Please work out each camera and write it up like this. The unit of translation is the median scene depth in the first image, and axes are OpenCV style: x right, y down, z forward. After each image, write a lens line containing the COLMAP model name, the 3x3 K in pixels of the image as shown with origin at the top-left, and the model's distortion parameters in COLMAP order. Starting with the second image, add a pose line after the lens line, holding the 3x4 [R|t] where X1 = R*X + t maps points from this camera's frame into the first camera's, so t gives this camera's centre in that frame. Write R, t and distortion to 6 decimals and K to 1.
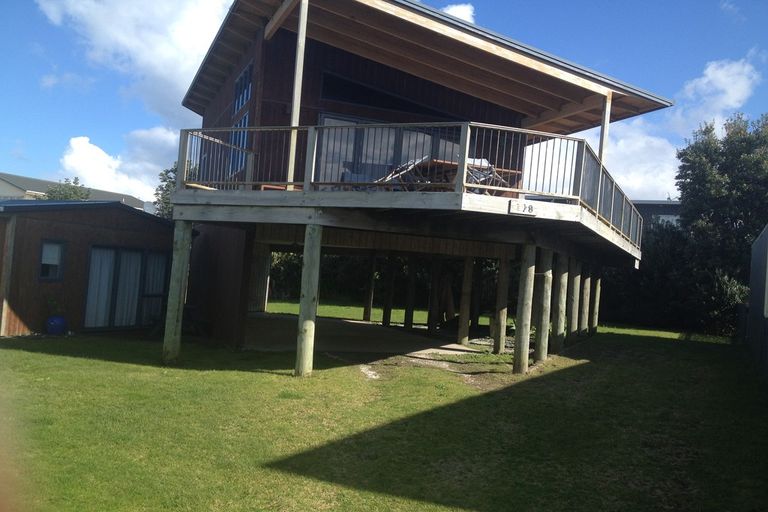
lens RADIAL K [[762.3, 0, 384.0], [0, 762.3, 256.0], [0, 0, 1]] dist [0.007798, 0.002801]
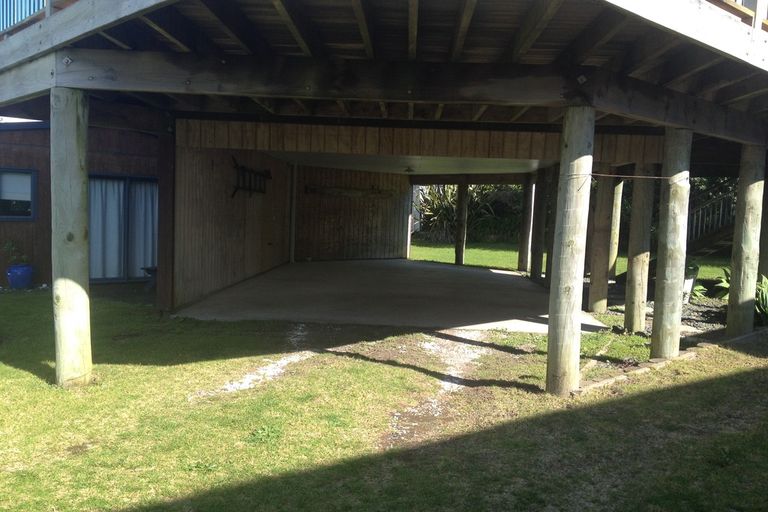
lens RADIAL K [[710.0, 0, 384.0], [0, 710.0, 256.0], [0, 0, 1]] dist [-0.002497, -0.000378]
pose [[0.903374, -0.003482, -0.428840, 0.224209], [0.033530, 0.997480, 0.062533, 0.034796], [0.427541, -0.070870, 0.901214, 0.484583]]
